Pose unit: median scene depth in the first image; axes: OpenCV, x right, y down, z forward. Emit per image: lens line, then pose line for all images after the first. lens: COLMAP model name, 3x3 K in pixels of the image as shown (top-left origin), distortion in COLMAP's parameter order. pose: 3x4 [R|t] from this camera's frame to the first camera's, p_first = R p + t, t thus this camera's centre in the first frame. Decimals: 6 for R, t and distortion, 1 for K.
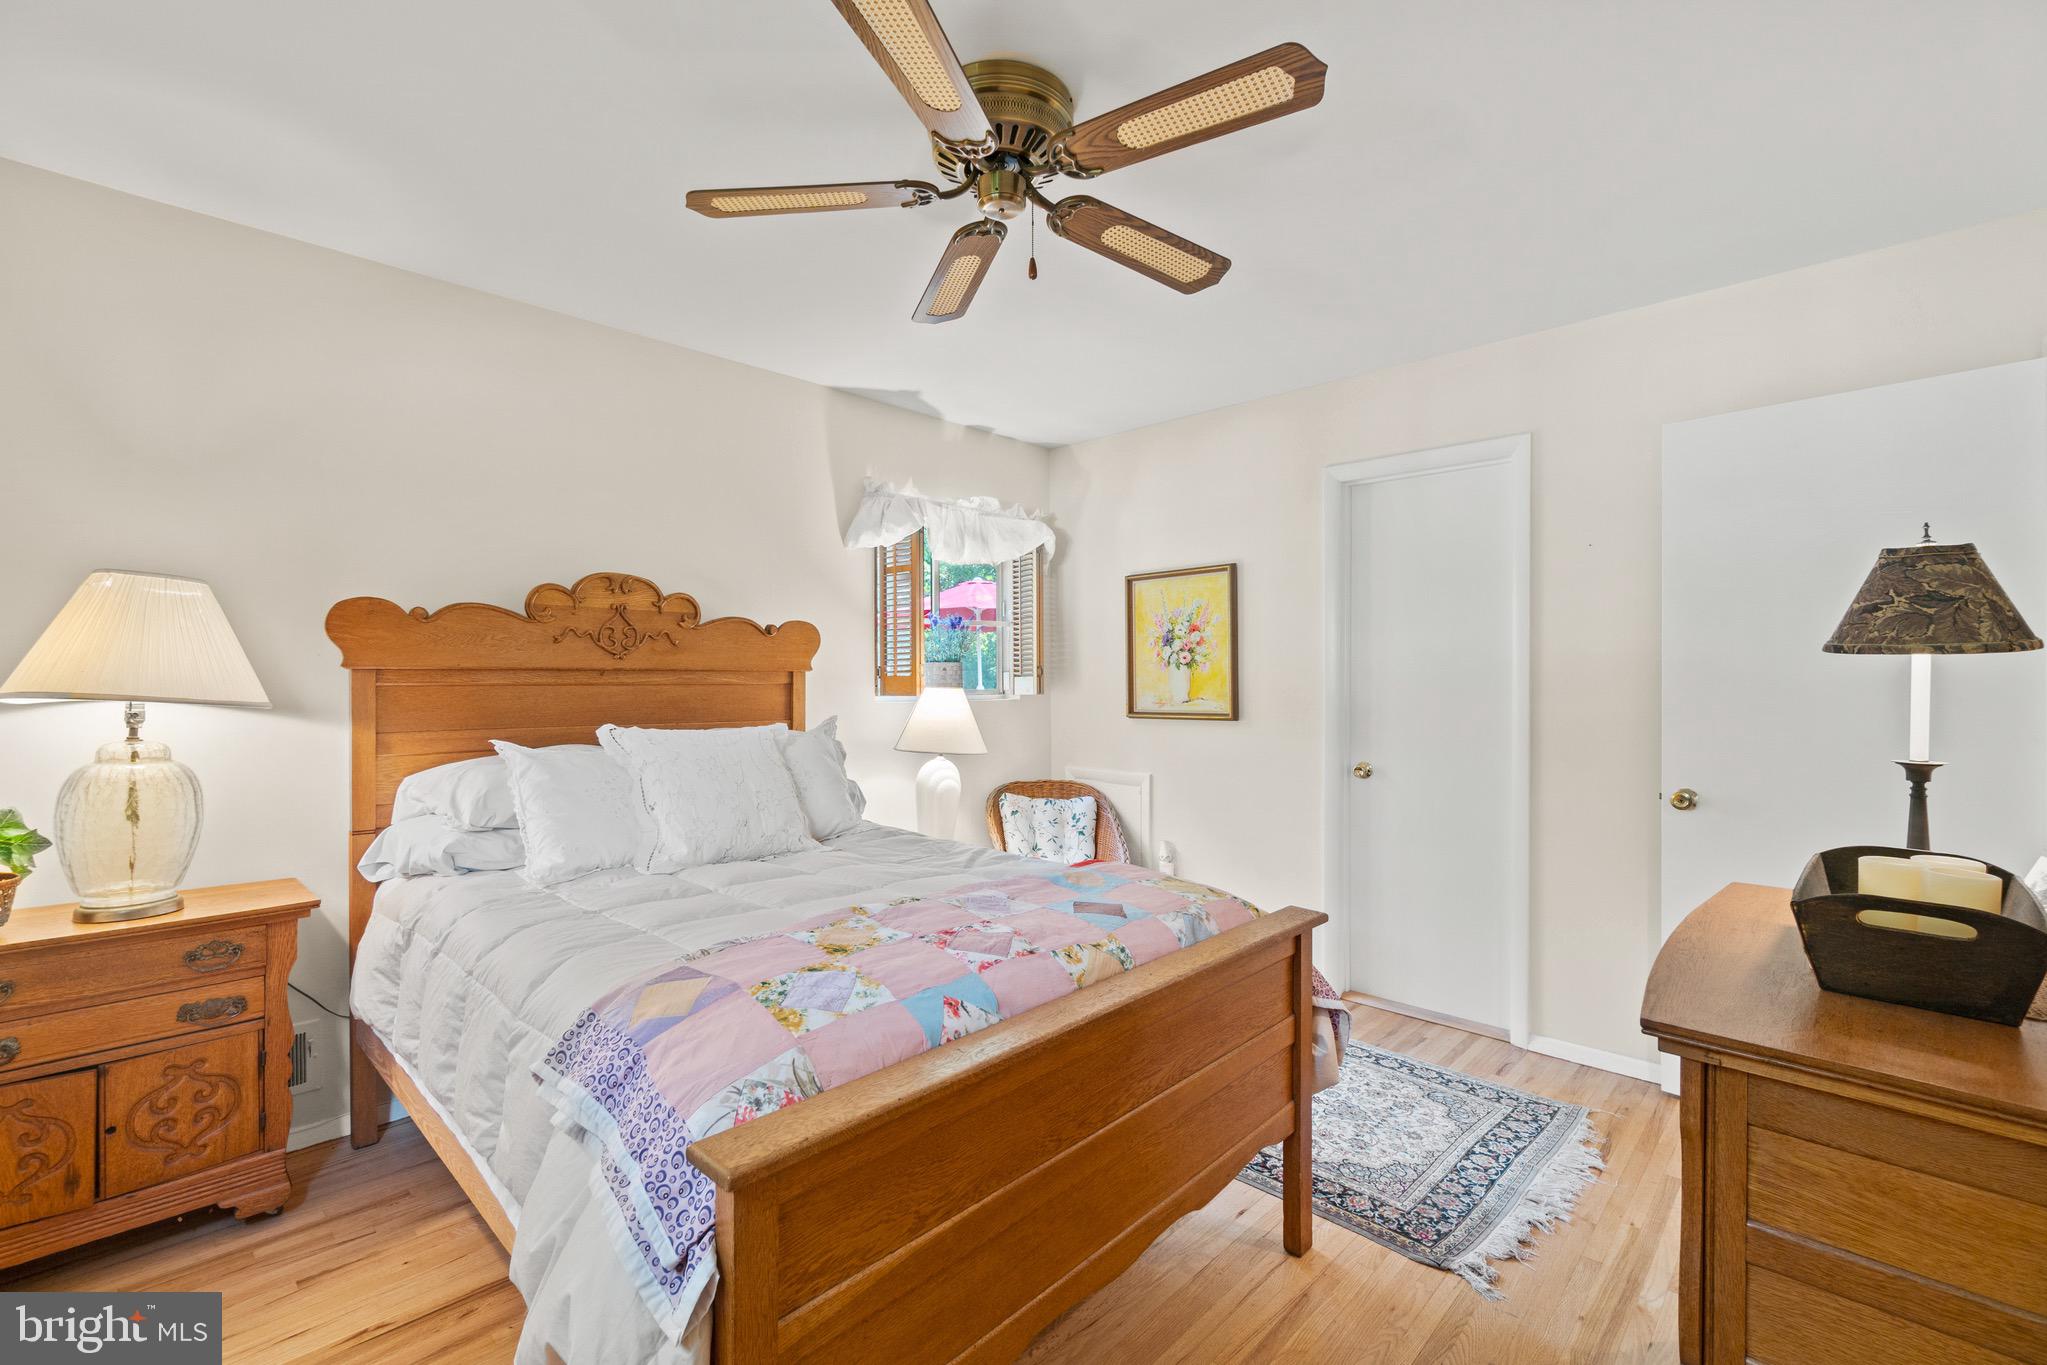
lens RADIAL K [[881.4, 0, 1023.5], [0, 881.4, 682.5], [0, 0, 1]] dist [0.000264, 0.000138]
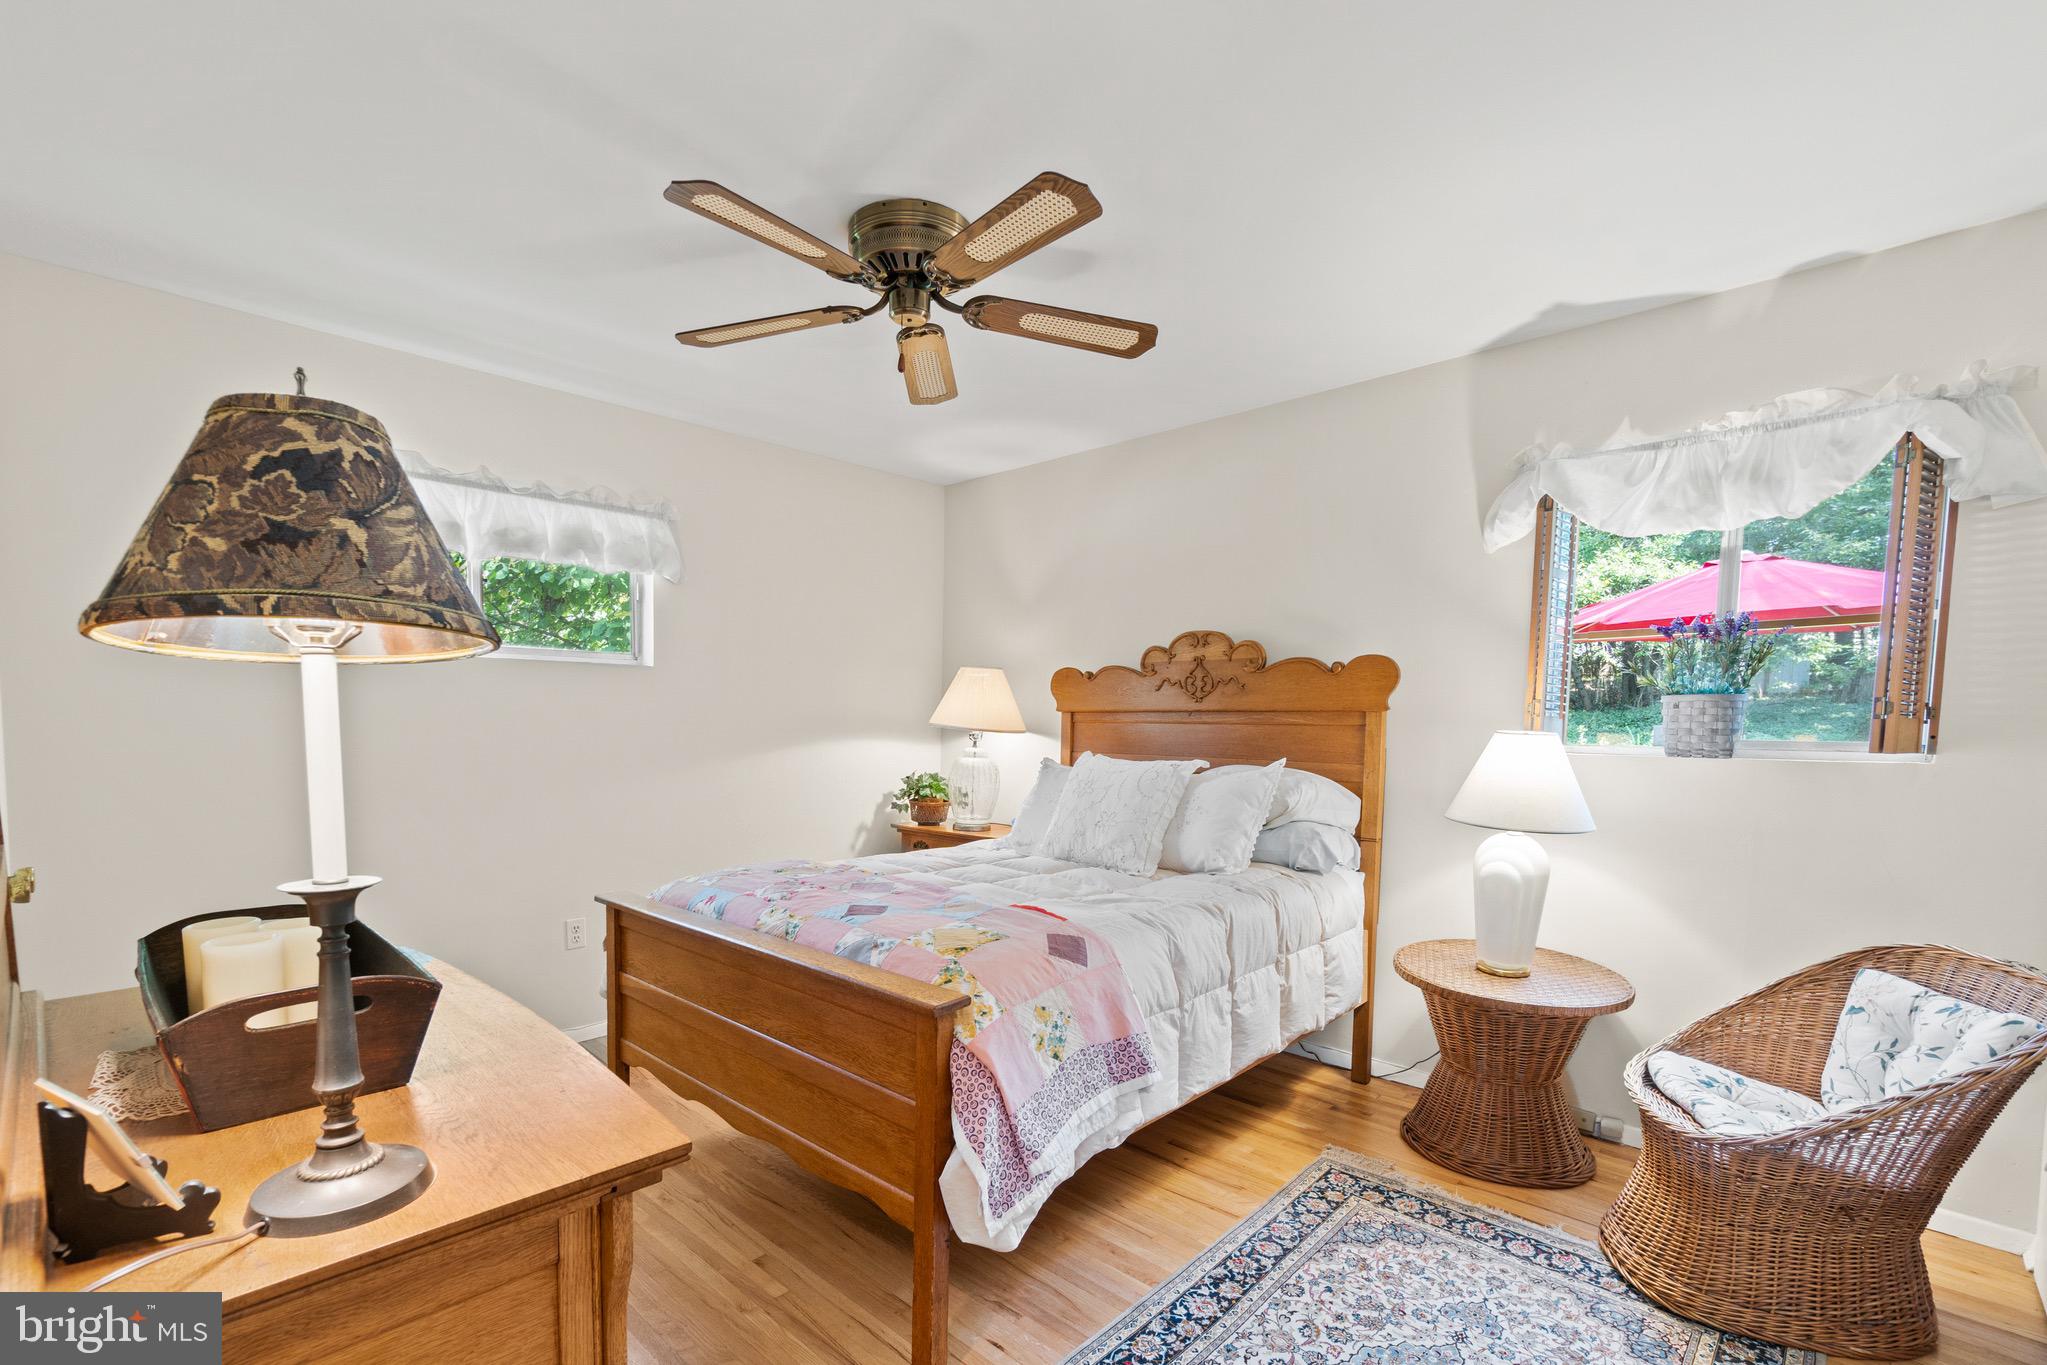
lens RADIAL K [[893.5, 0, 993.2], [0, 893.5, 687.0], [0, 0, 1]] dist [-0.000880, -0.000156]
pose [[-0.044458, -0.023545, -0.998734, 1.105133], [-0.013250, 0.999648, -0.022976, -0.022006], [0.998923, 0.012211, -0.044754, 1.124402]]
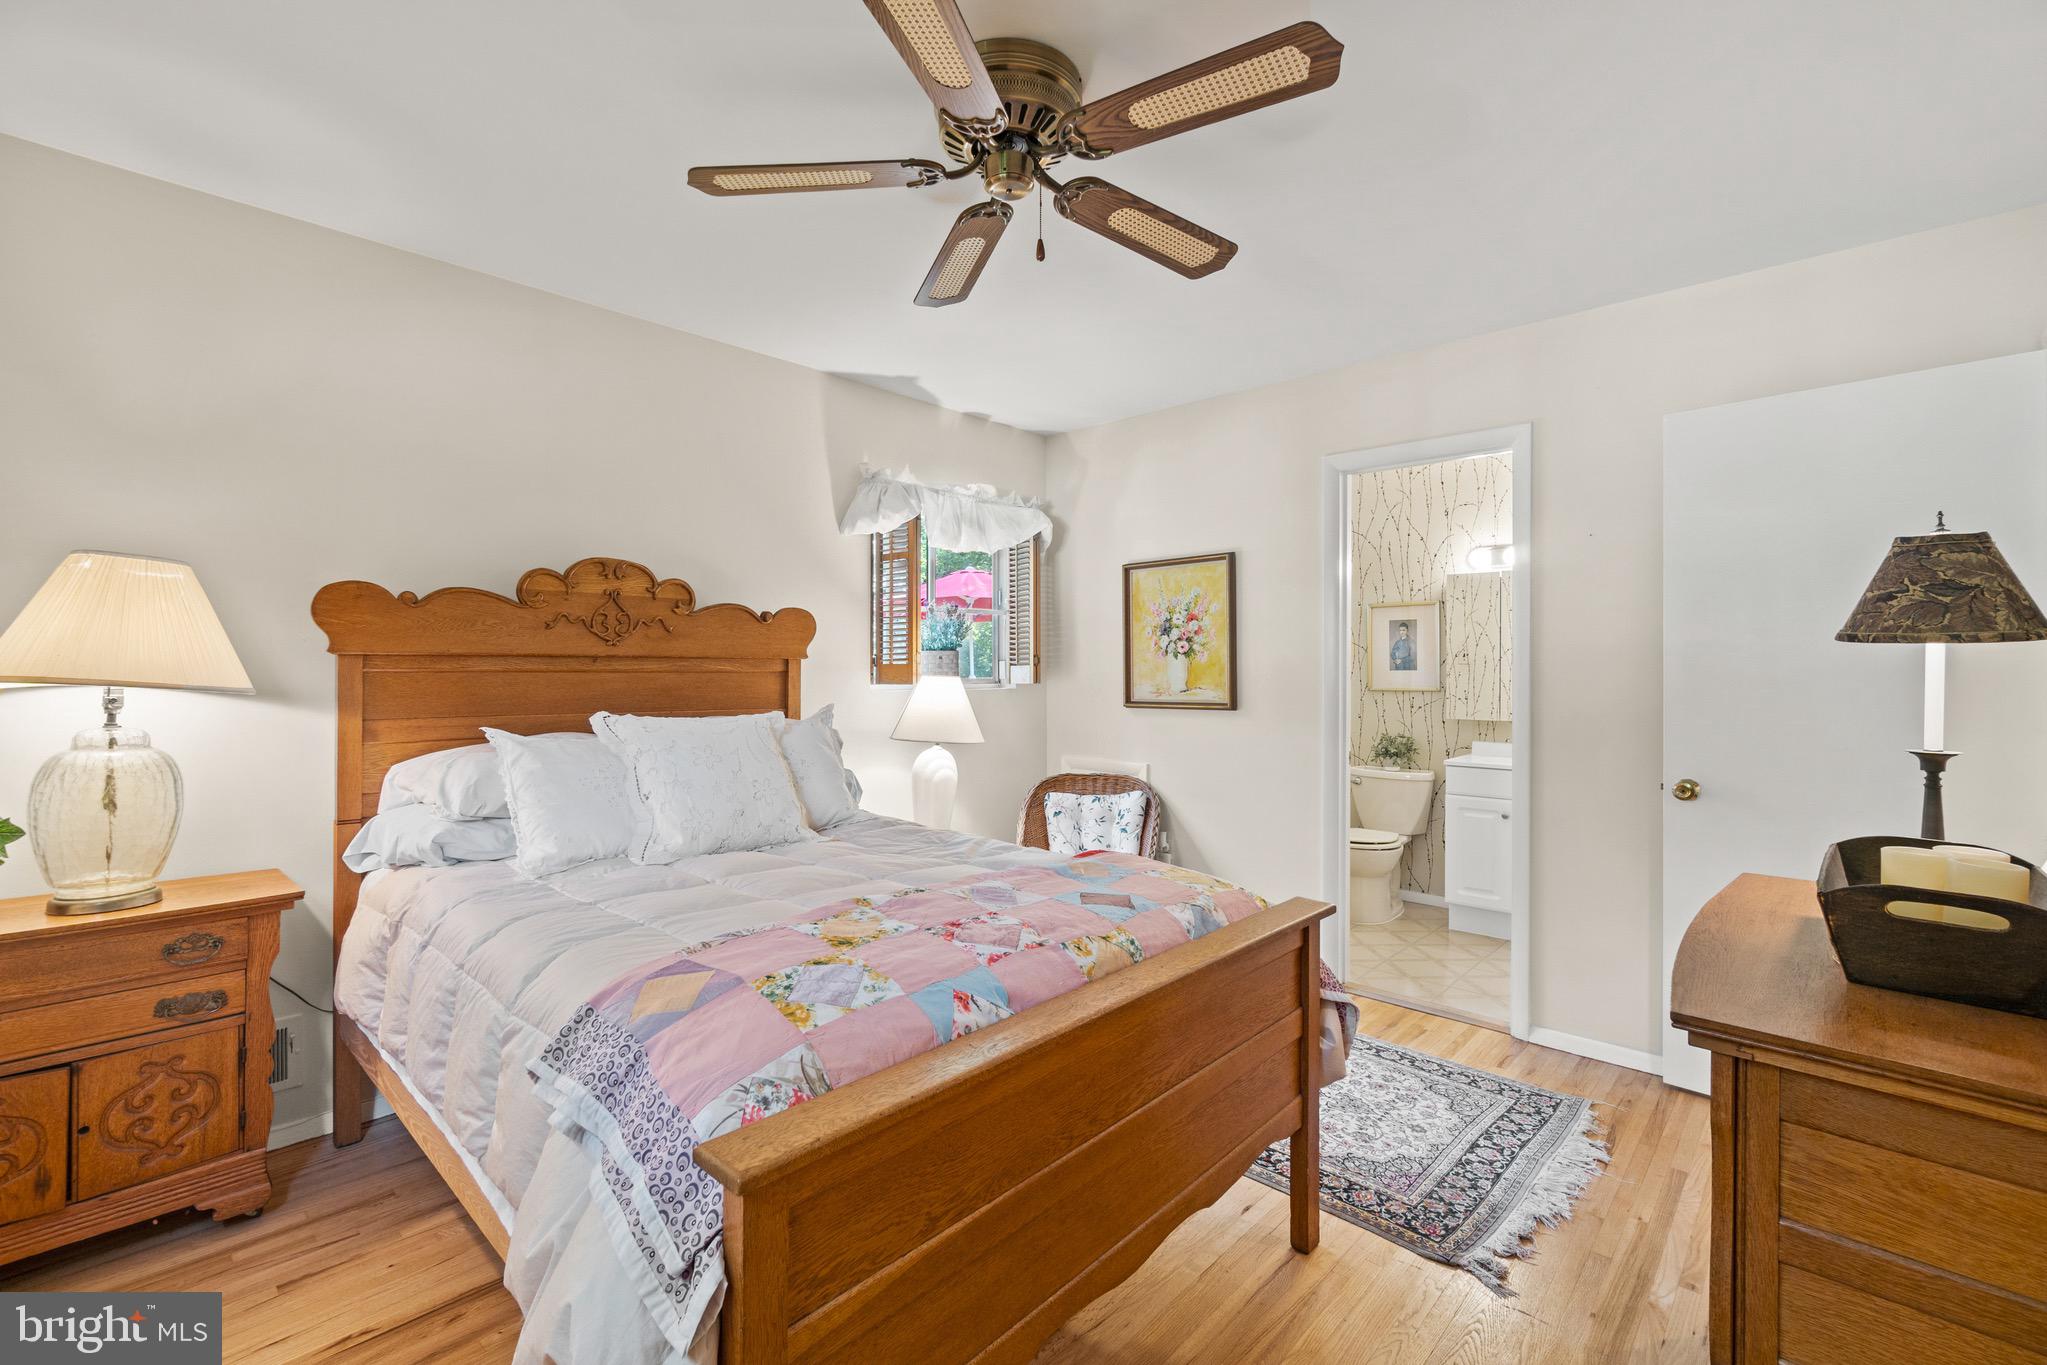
lens RADIAL K [[880.1, 0, 1022.6], [0, 880.1, 667.7], [0, 0, 1]] dist [0.000615, 0.000133]
pose [[0.999898, 0.002977, 0.013954, -0.021228], [-0.002895, 0.999978, -0.005917, 0.003688], [-0.013971, 0.005876, 0.999885, 0.017256]]
